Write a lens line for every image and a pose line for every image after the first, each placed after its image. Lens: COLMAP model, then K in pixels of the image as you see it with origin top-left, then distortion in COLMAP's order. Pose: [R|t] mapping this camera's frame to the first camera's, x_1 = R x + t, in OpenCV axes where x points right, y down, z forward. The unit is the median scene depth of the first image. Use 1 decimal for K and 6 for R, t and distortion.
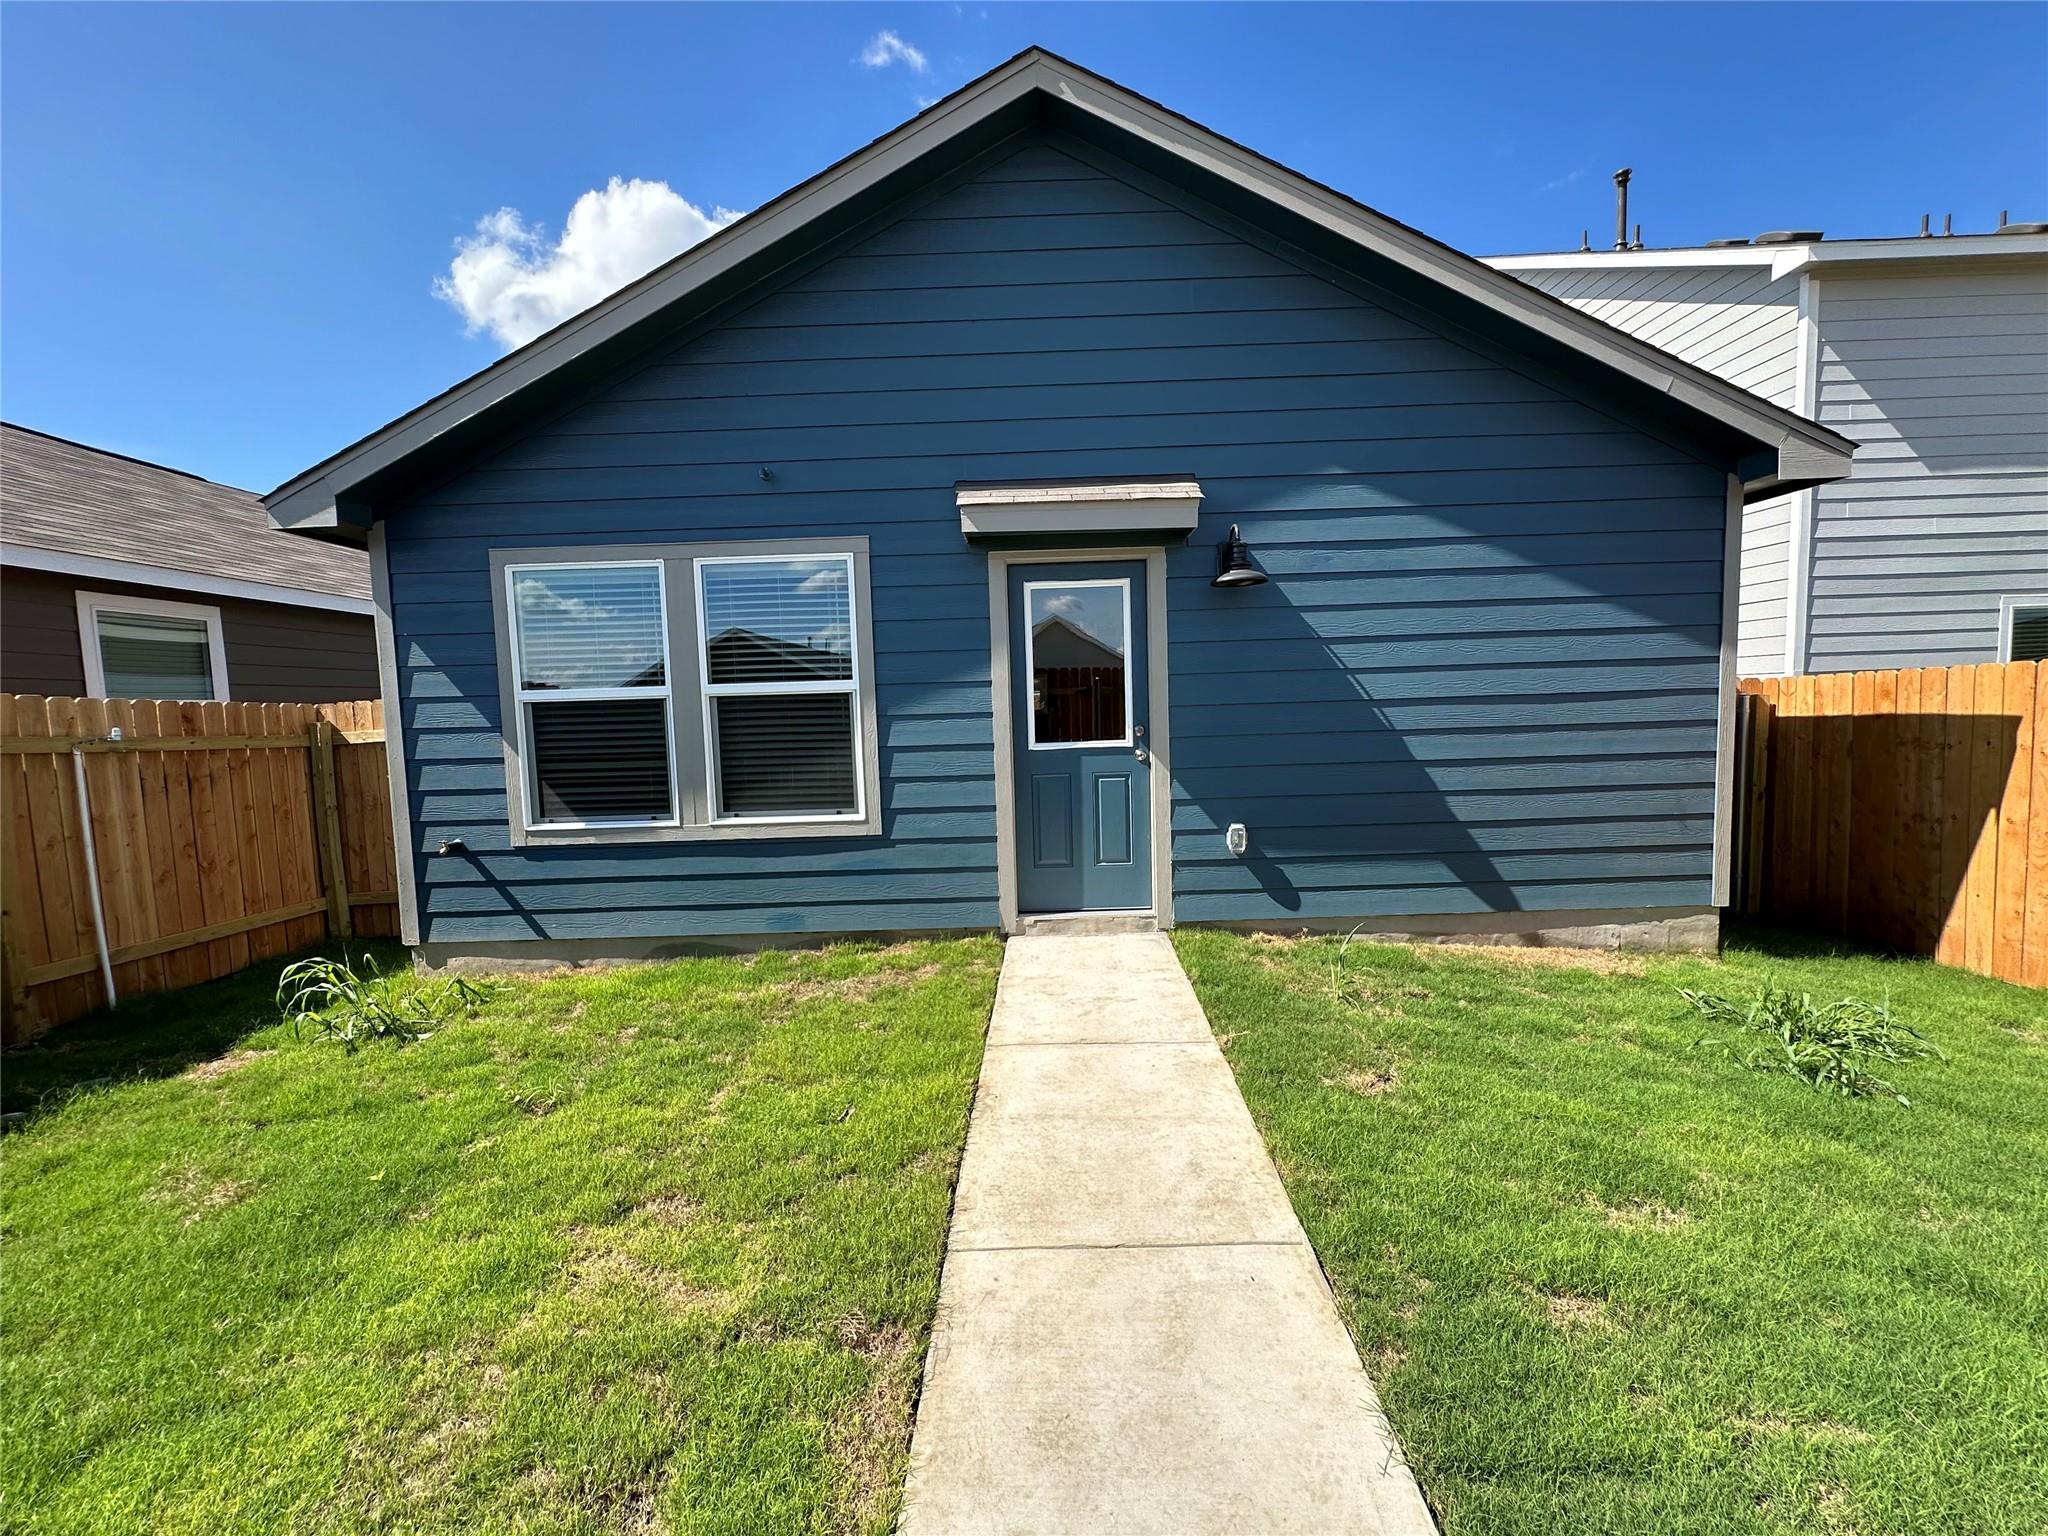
lens RADIAL K [[818.5, 0, 1025.9], [0, 818.5, 766.6], [0, 0, 1]] dist [-0.005997, 0.000393]
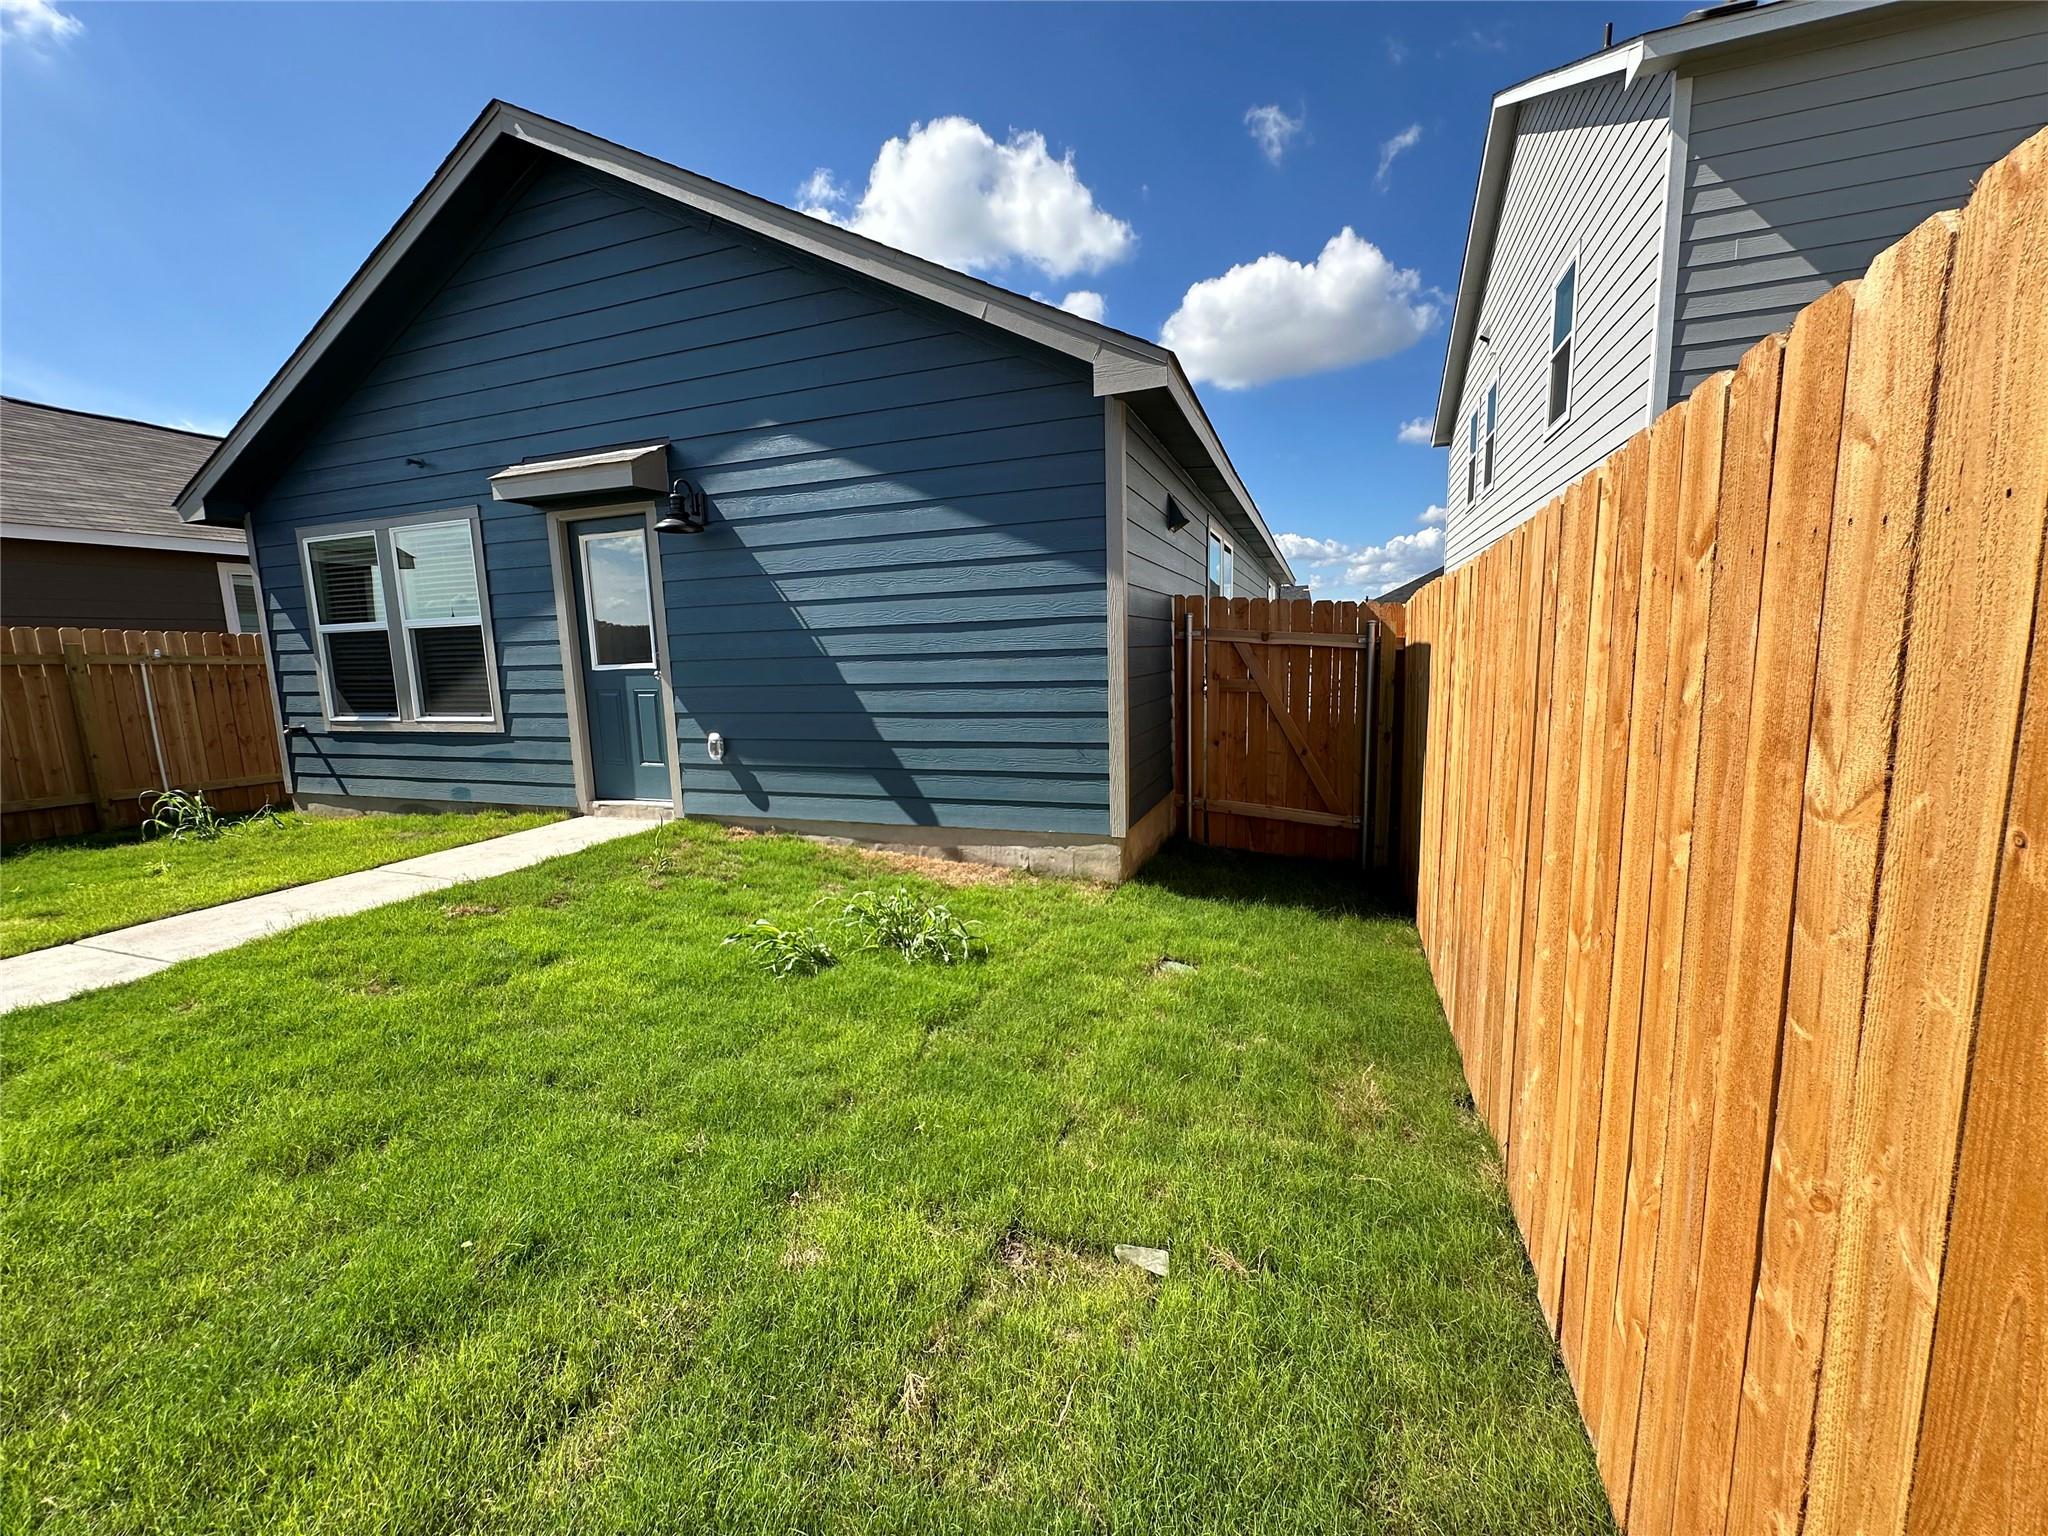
lens RADIAL K [[818.5, 0, 1025.9], [0, 818.5, 766.6], [0, 0, 1]] dist [-0.005997, 0.000393]
pose [[0.941815, 0.052618, -0.331988, 1.068551], [-0.025079, 0.995919, 0.086700, 0.001389], [0.335195, -0.073330, 0.939291, 0.028188]]
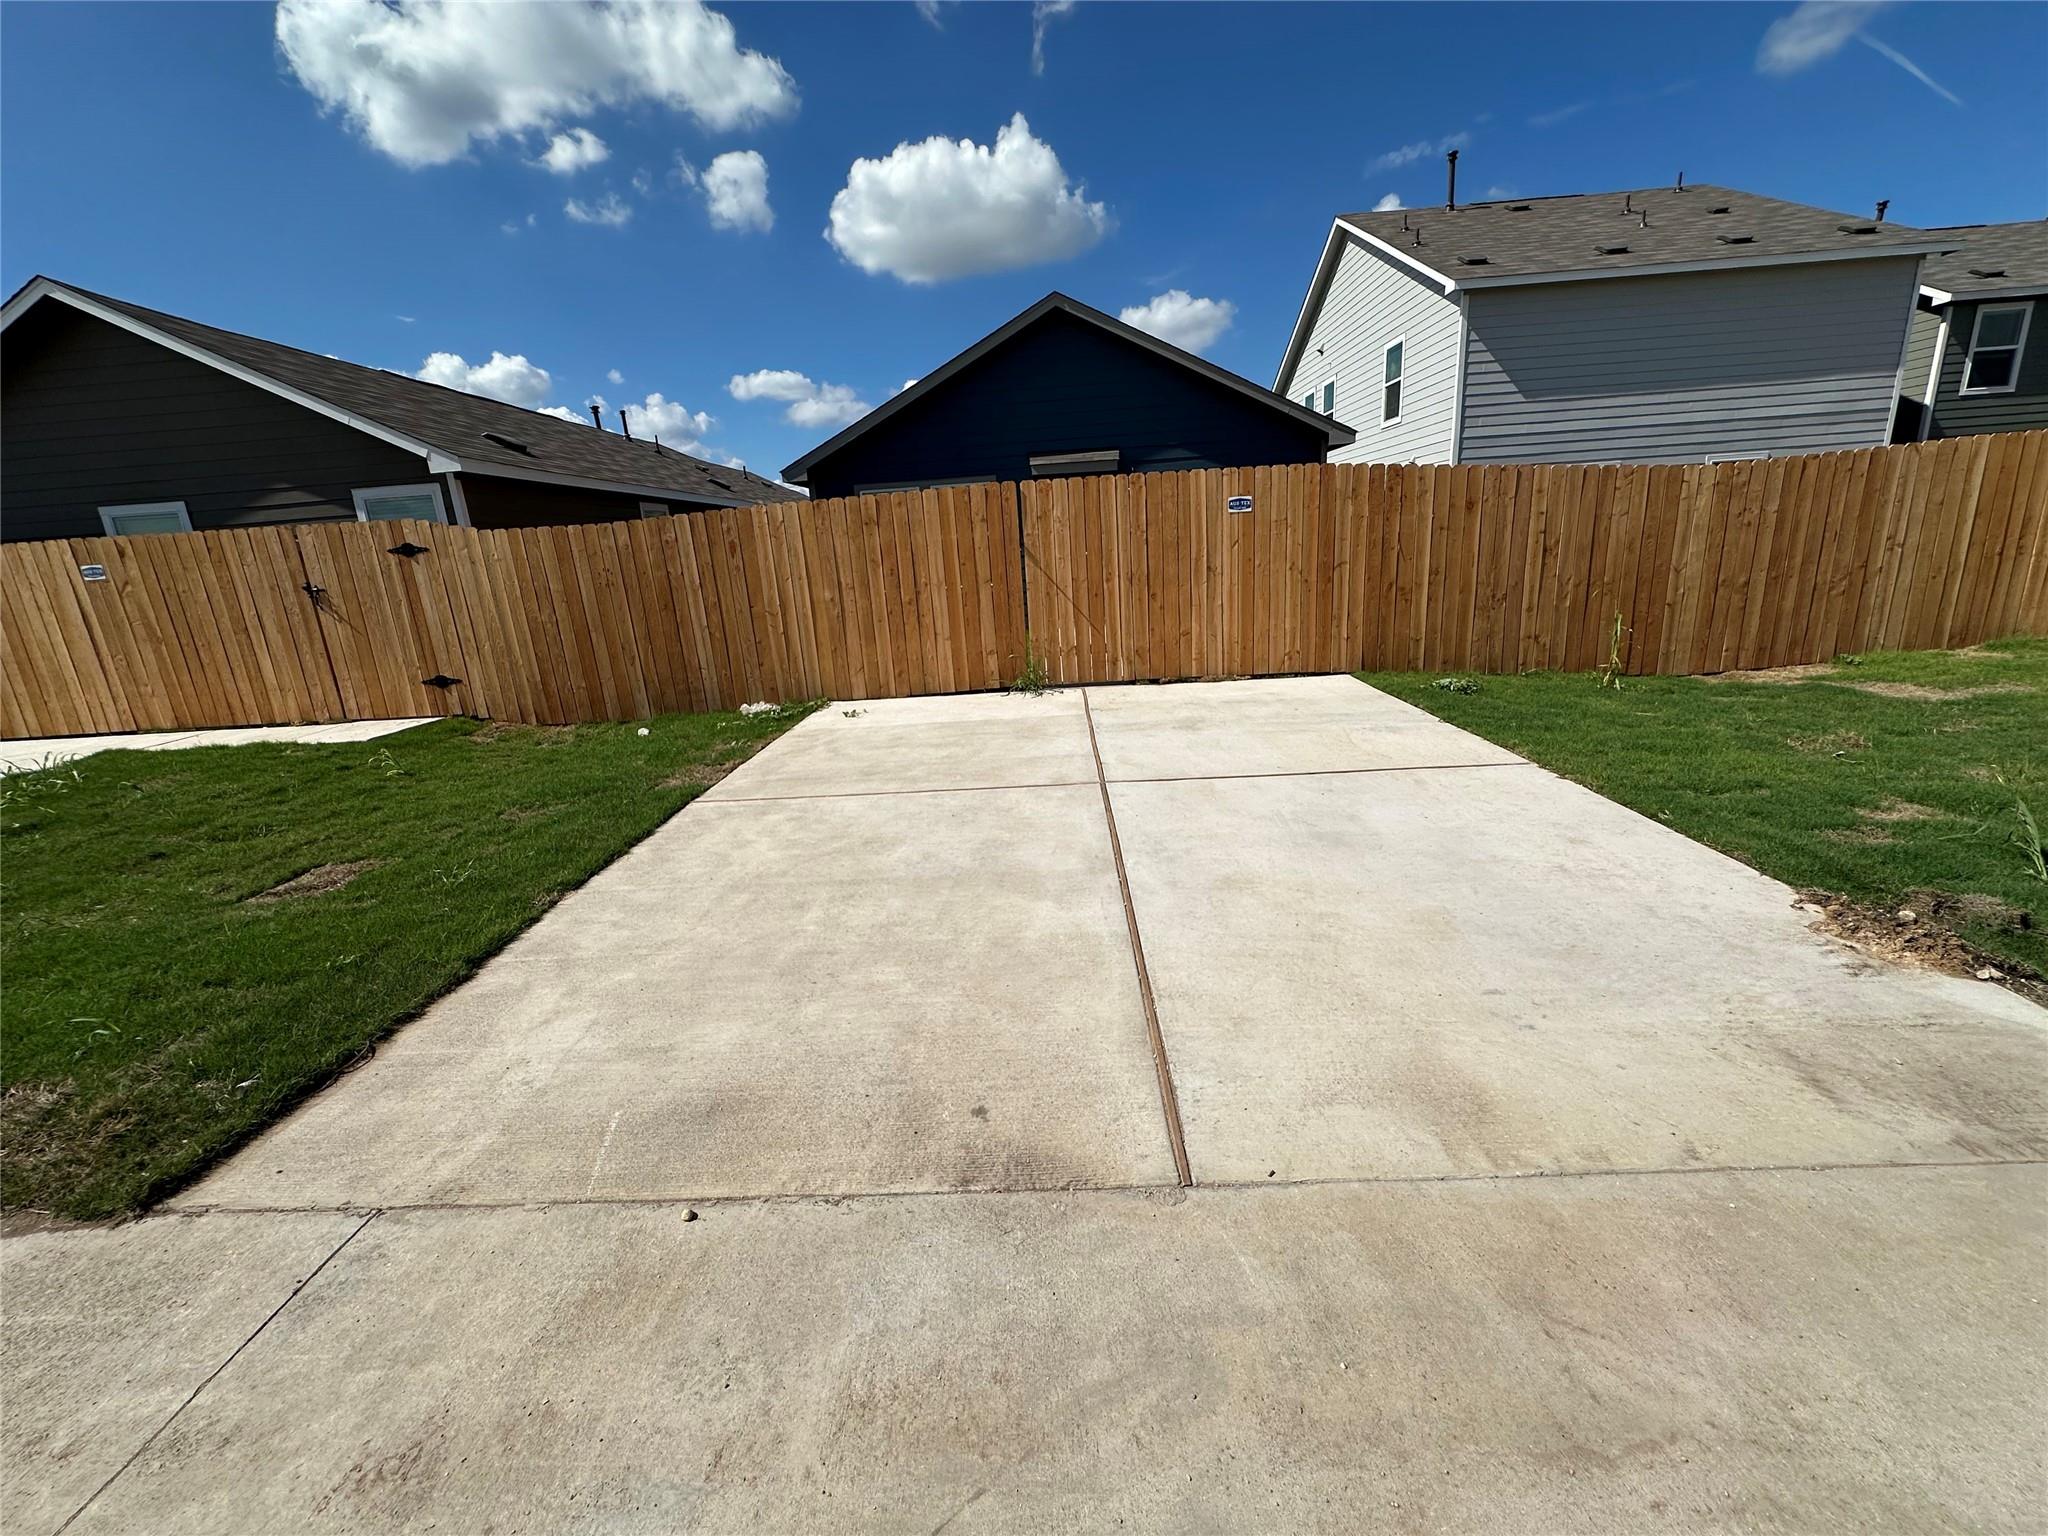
lens RADIAL K [[818.5, 0, 1025.9], [0, 818.5, 766.6], [0, 0, 1]] dist [-0.005997, 0.000393]
pose [[0.999412, -0.025075, -0.023373, -0.051704], [0.029010, 0.981931, 0.187004, 0.147163], [0.018261, -0.187572, 0.982081, -1.717178]]
